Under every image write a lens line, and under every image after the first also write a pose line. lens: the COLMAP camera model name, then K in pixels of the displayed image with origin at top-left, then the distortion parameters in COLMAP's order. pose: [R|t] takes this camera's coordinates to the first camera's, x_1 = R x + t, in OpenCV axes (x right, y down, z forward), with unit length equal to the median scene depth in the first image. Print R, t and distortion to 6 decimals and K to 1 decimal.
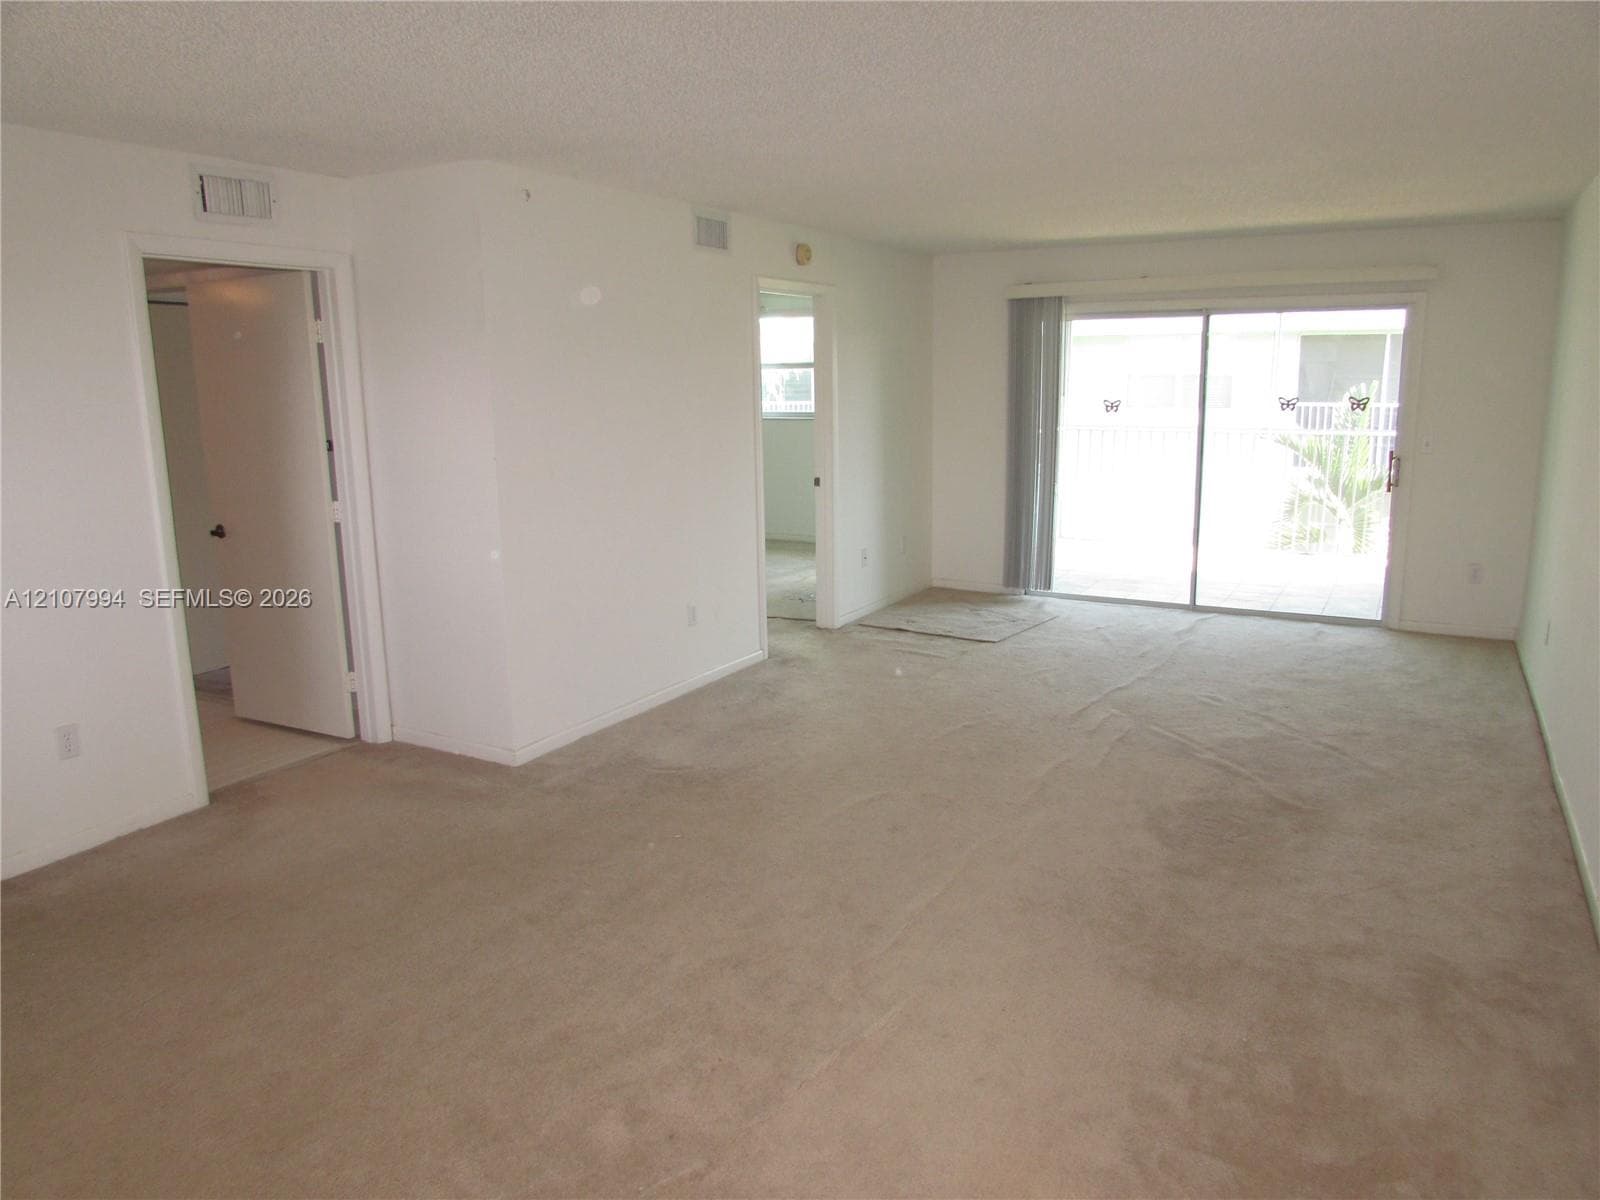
lens RADIAL K [[1131.8, 0, 800.0], [0, 1131.8, 600.0], [0, 0, 1]] dist [-0.053419, 0.025616]
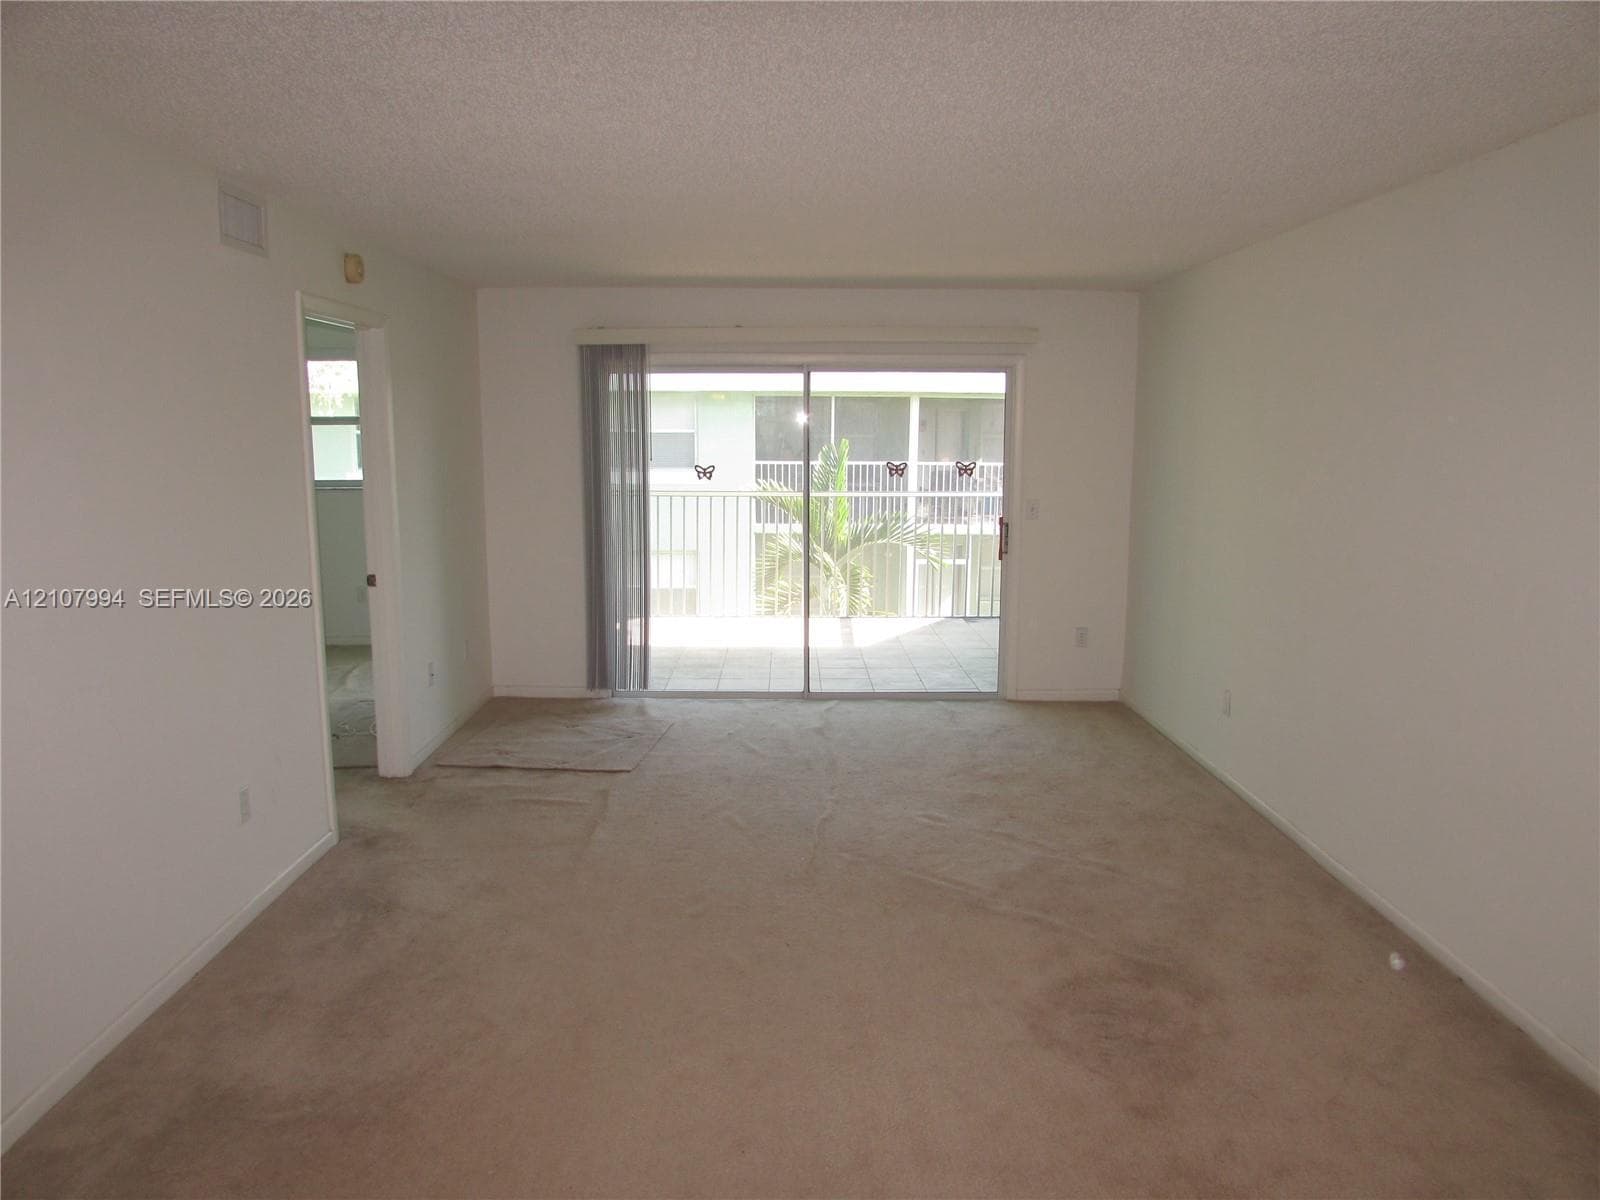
lens RADIAL K [[1131.8, 0, 800.0], [0, 1131.8, 600.0], [0, 0, 1]] dist [-0.053419, 0.025616]
pose [[0.866793, -0.059428, 0.495114, -0.115840], [0.083091, 0.996205, -0.025895, -0.054764], [-0.491697, 0.063585, 0.868442, 0.255524]]
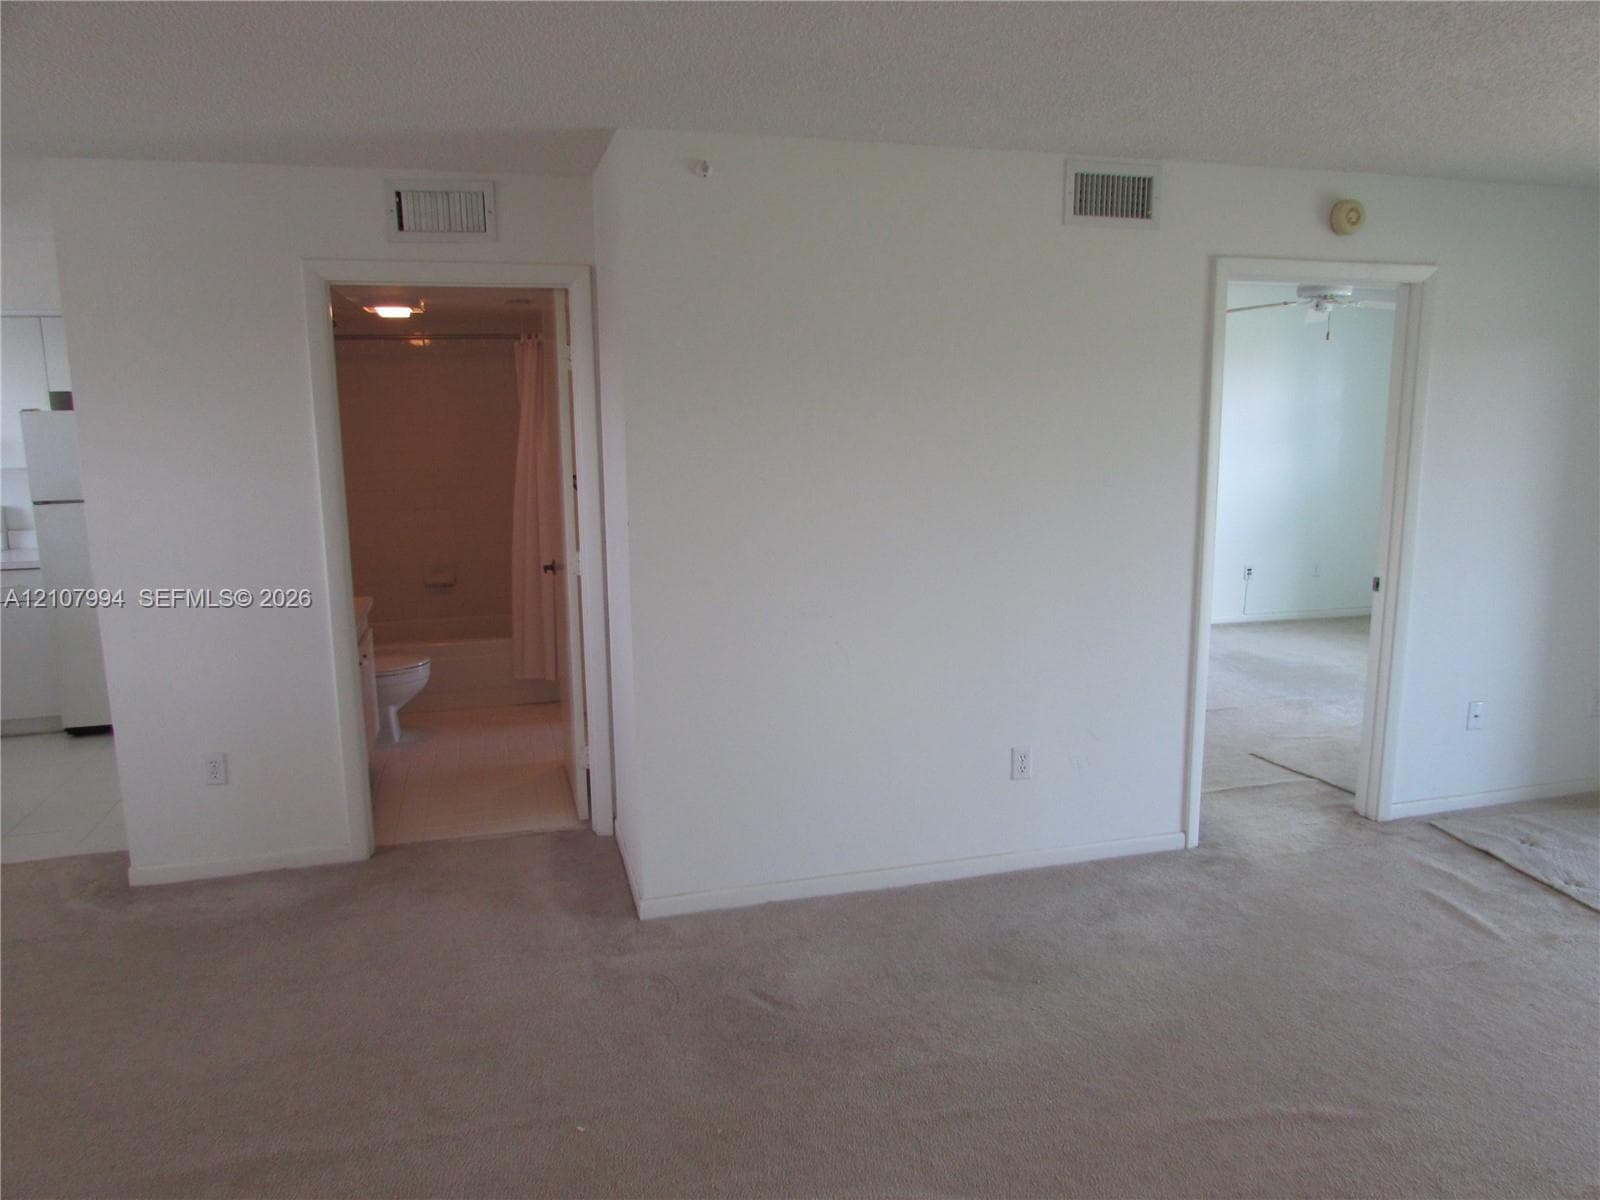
lens RADIAL K [[1131.8, 0, 800.0], [0, 1131.8, 600.0], [0, 0, 1]] dist [-0.053419, 0.025616]
pose [[0.705242, 0.134656, -0.696061, 0.242712], [-0.140860, 0.988837, 0.048577, -0.088905], [0.694832, 0.063789, 0.716337, 0.374243]]
